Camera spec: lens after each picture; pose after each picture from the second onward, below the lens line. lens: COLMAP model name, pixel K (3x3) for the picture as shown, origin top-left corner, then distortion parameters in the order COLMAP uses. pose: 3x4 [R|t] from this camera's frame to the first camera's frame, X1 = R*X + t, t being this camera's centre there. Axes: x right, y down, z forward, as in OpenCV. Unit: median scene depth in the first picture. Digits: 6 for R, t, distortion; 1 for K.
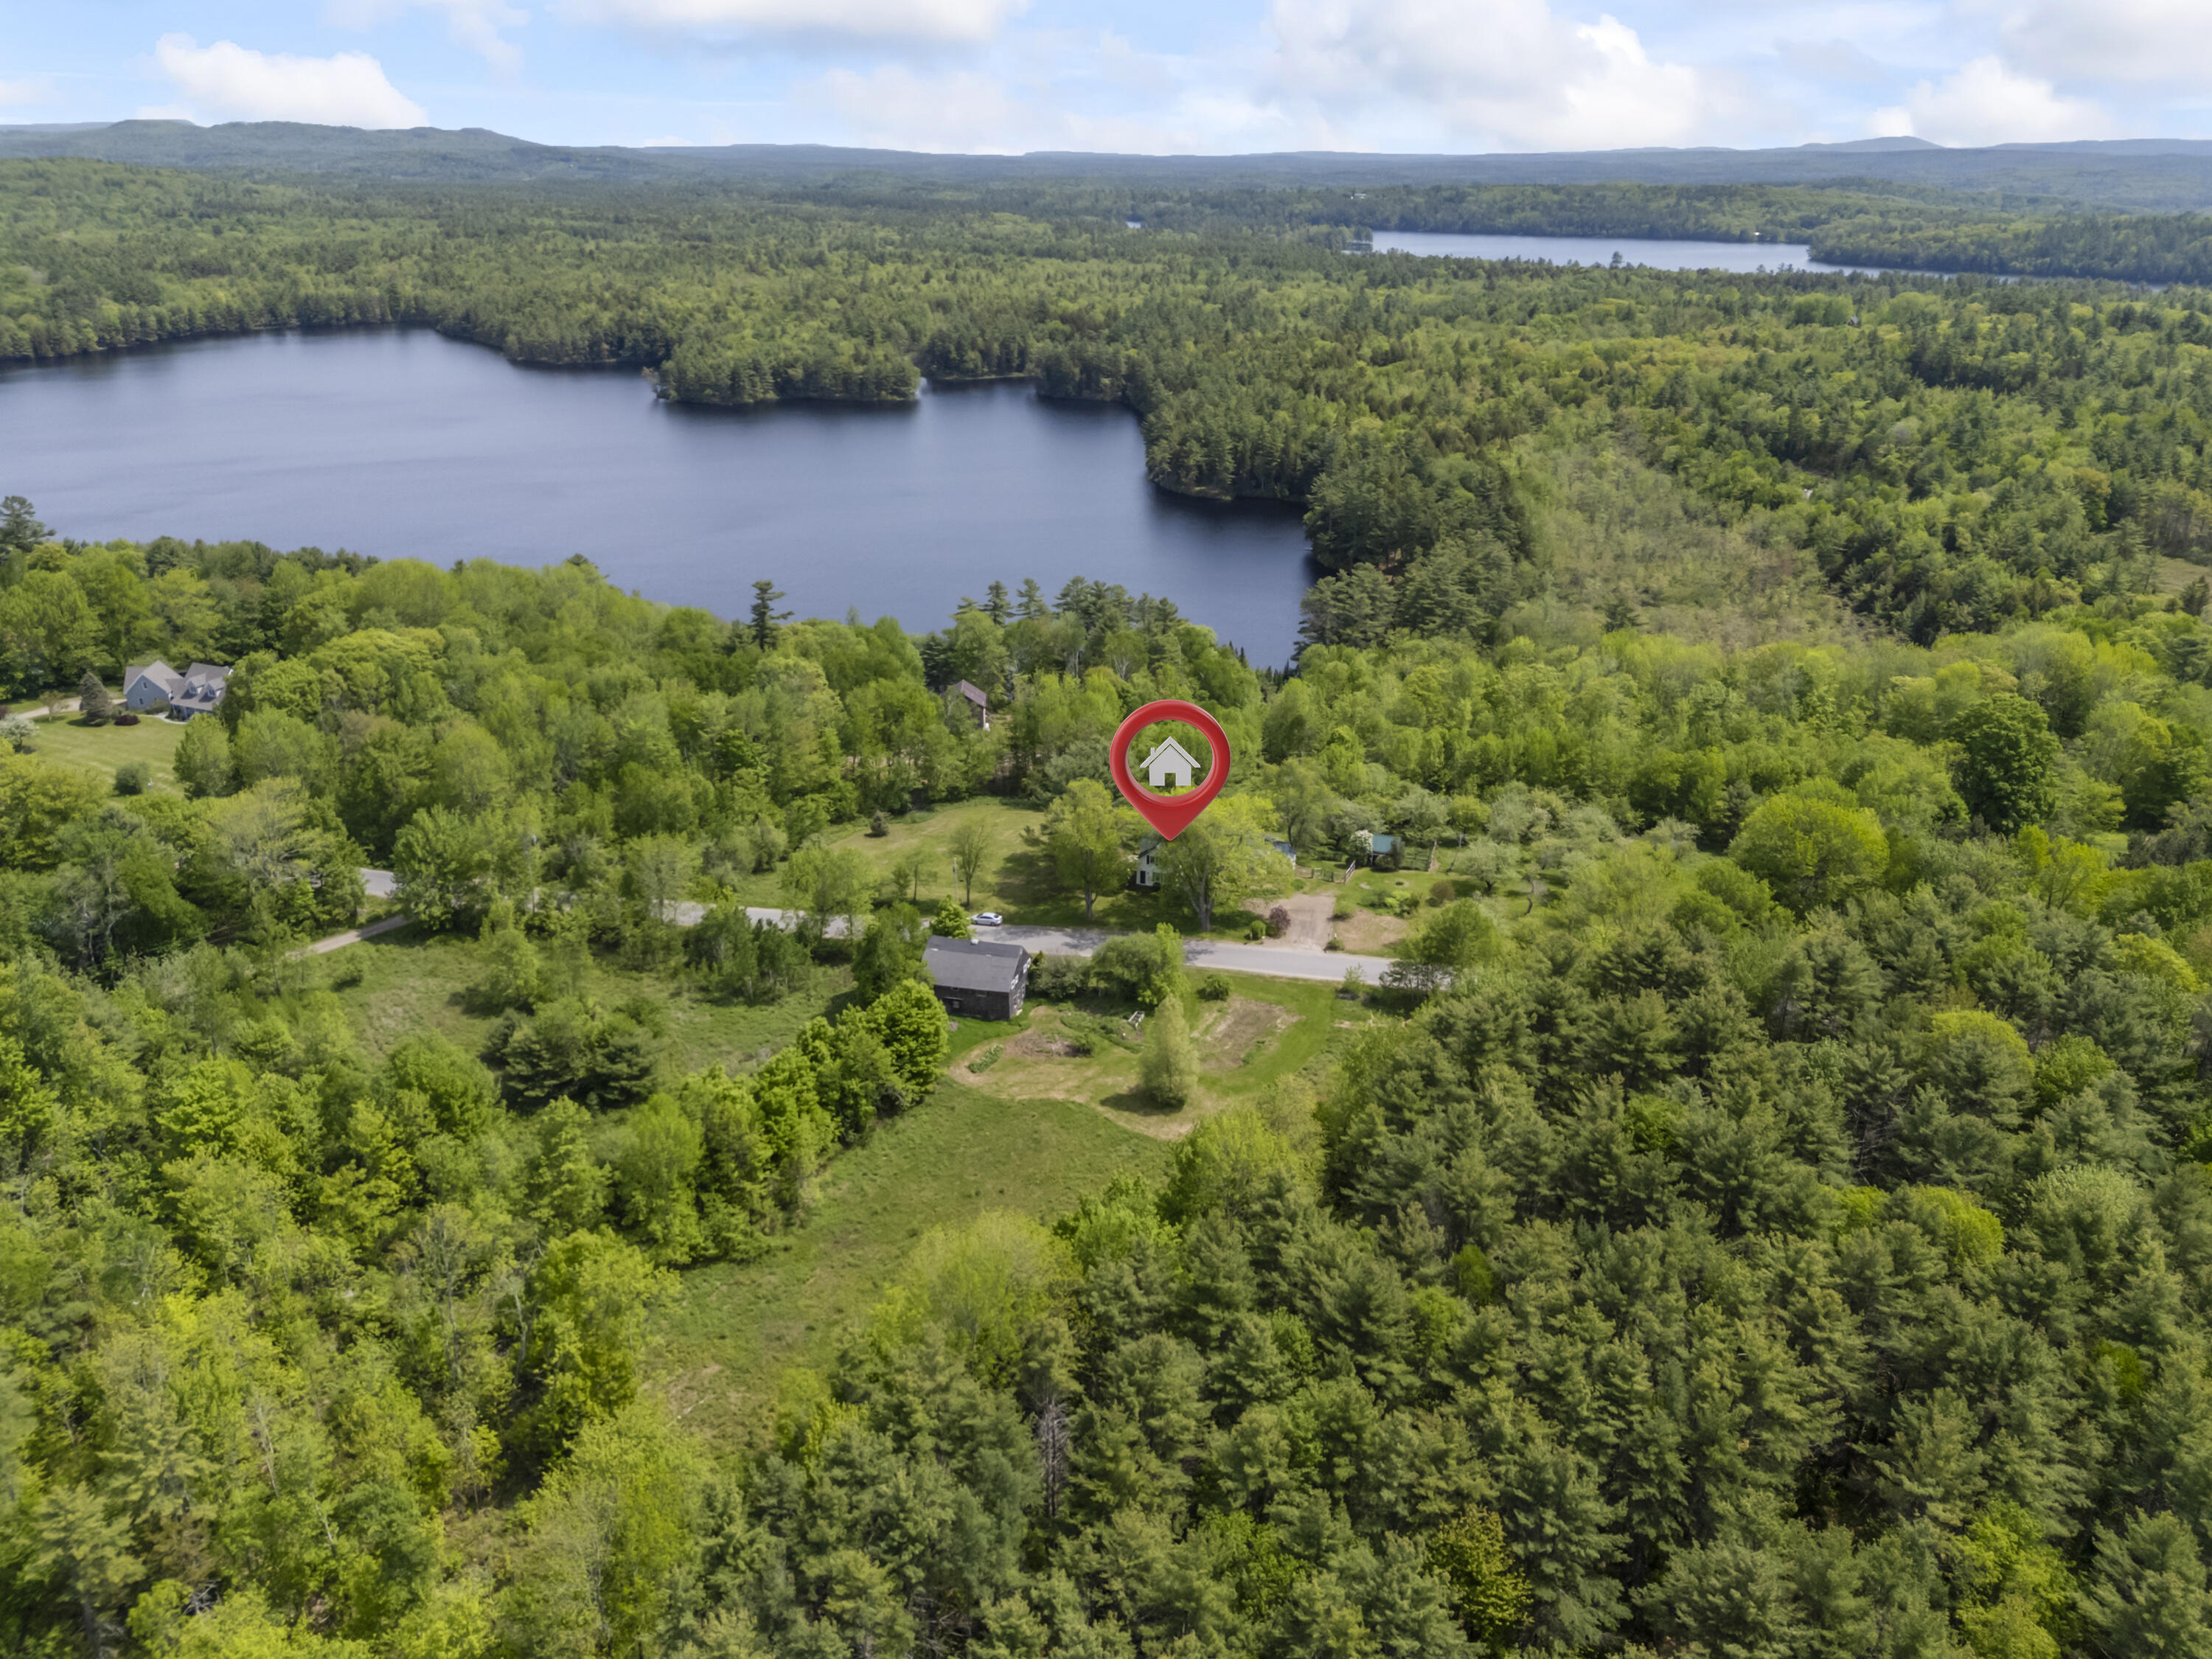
lens RADIAL K [[1626.4, 0, 1106.9], [0, 1626.4, 853.3], [0, 0, 1]] dist [0.090035, -0.100494]
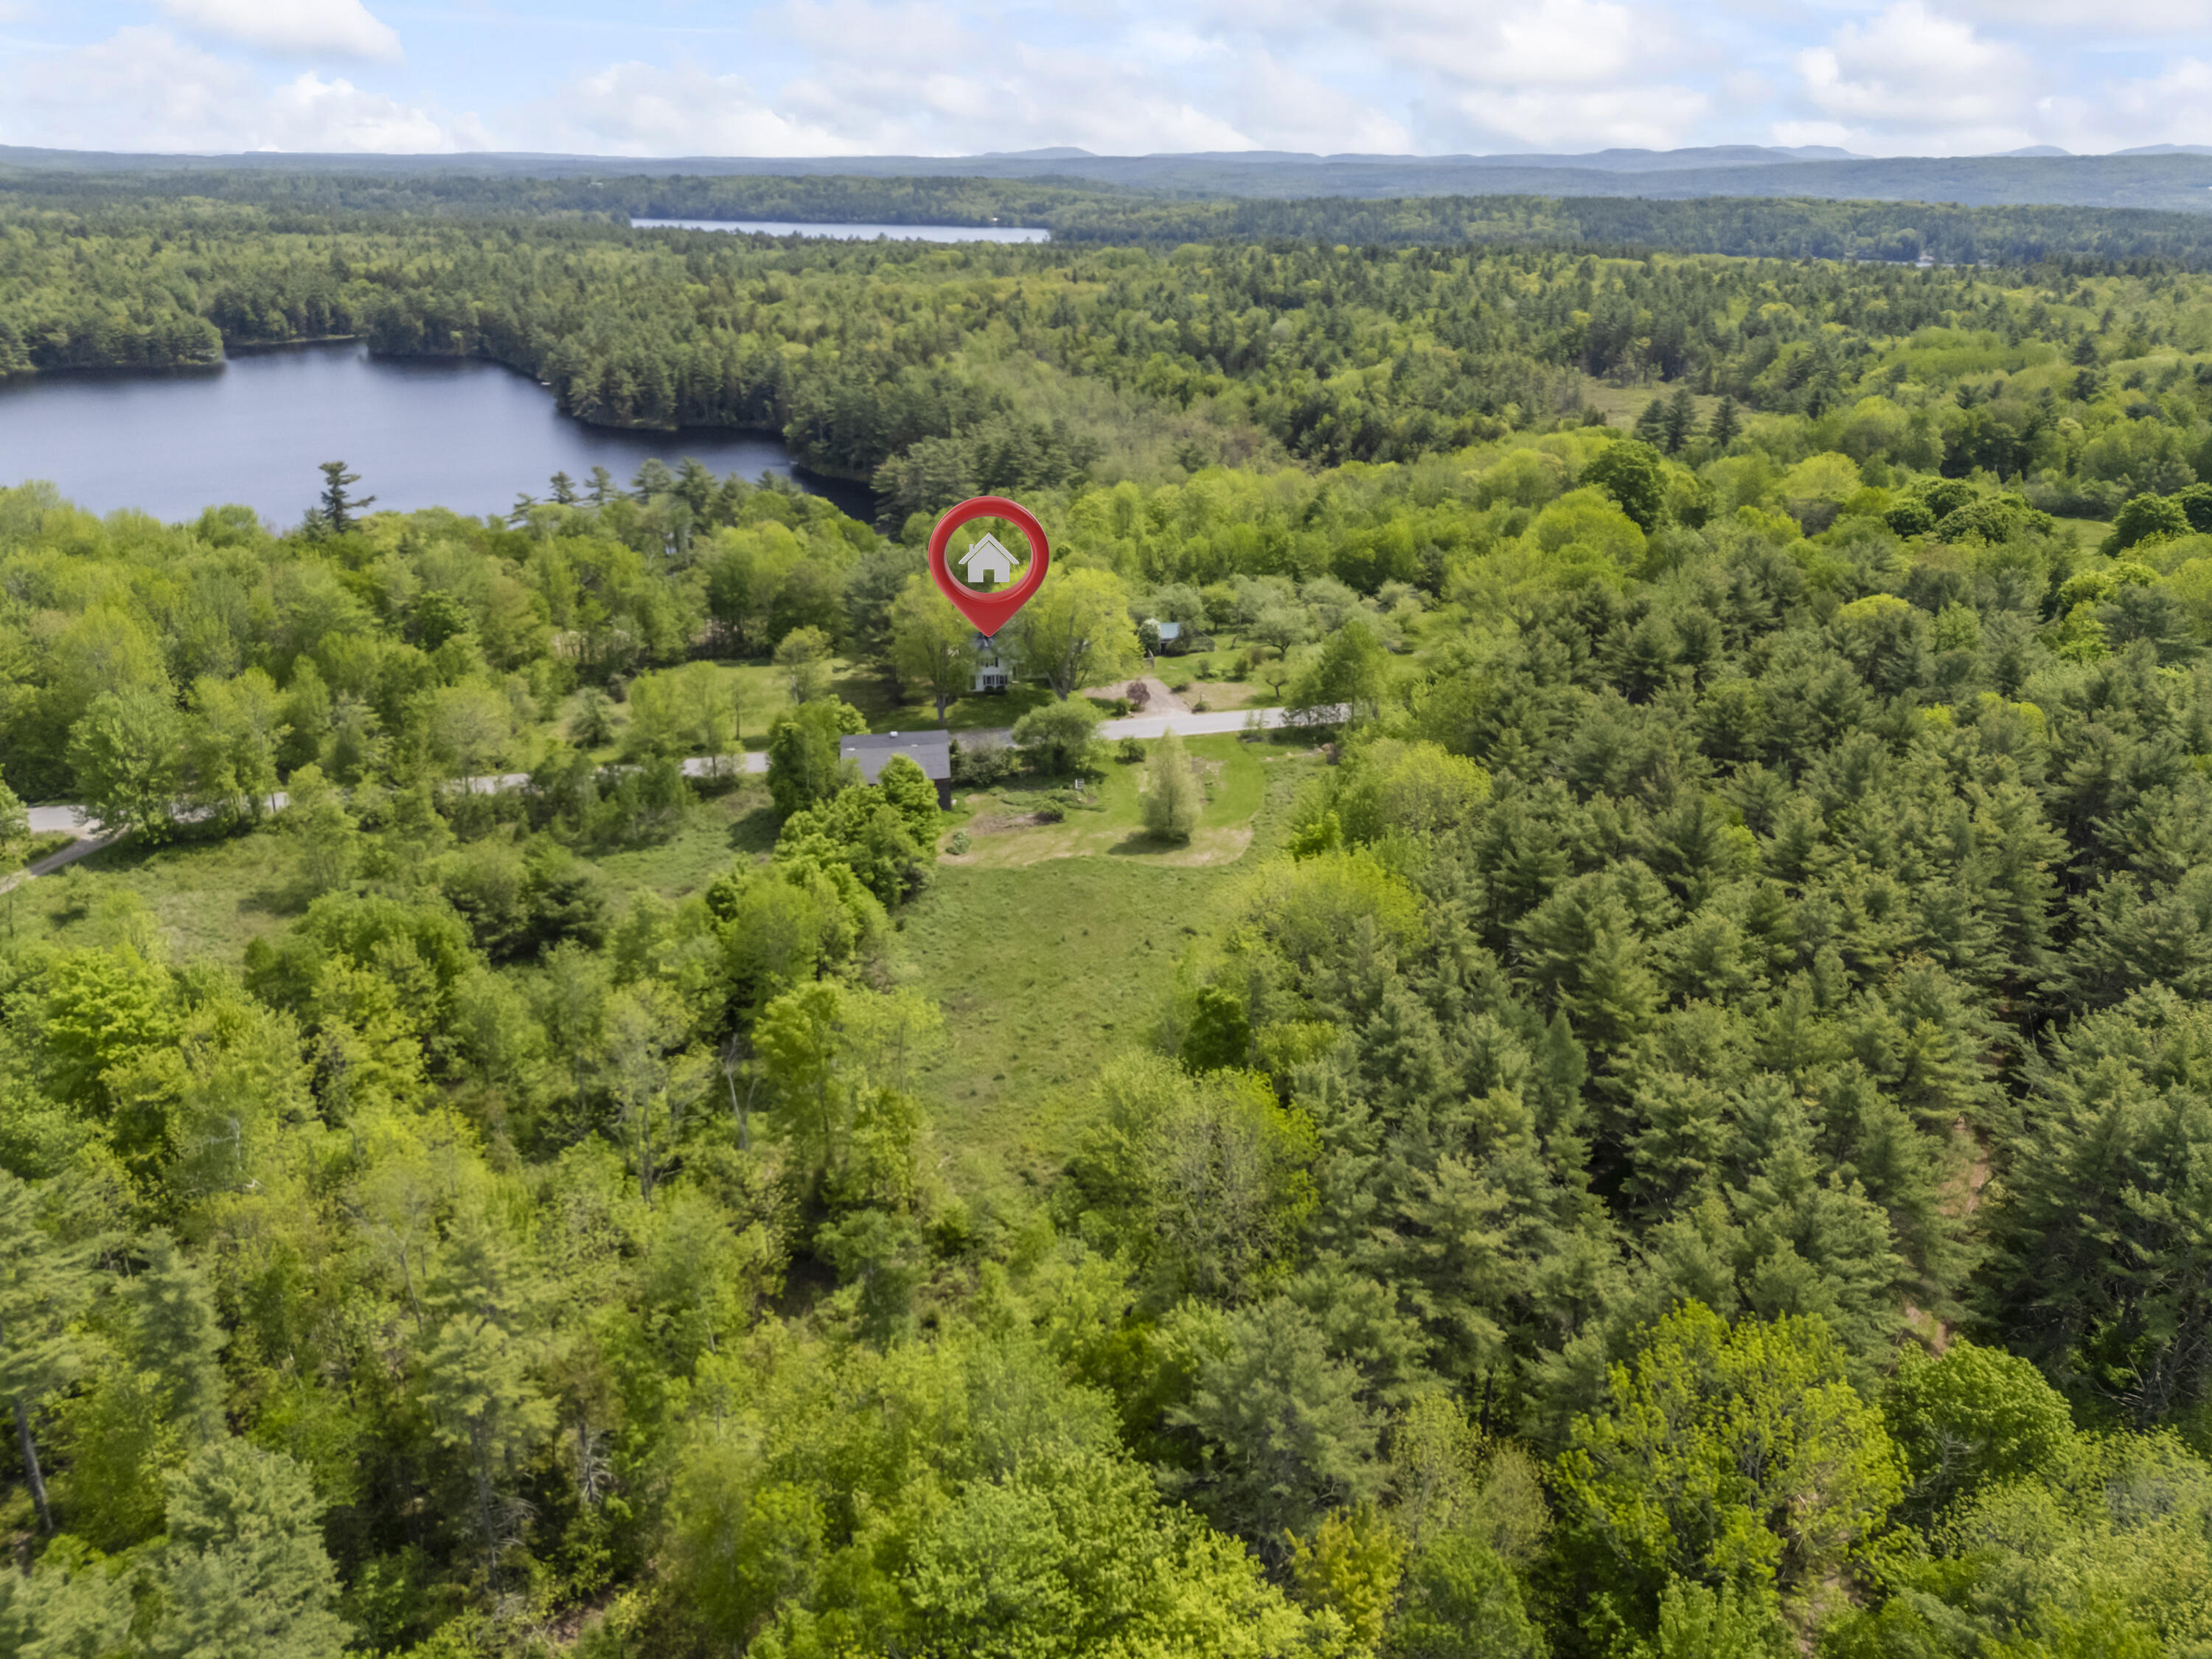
lens RADIAL K [[1615.4, 0, 1106.0], [0, 1615.4, 829.5], [0, 0, 1]] dist [0.072411, -0.063744]
pose [[0.910021, -0.155413, 0.384328, -0.136959], [0.157929, 0.987128, 0.025222, 0.042944], [-0.383301, 0.037744, 0.922852, 0.047289]]
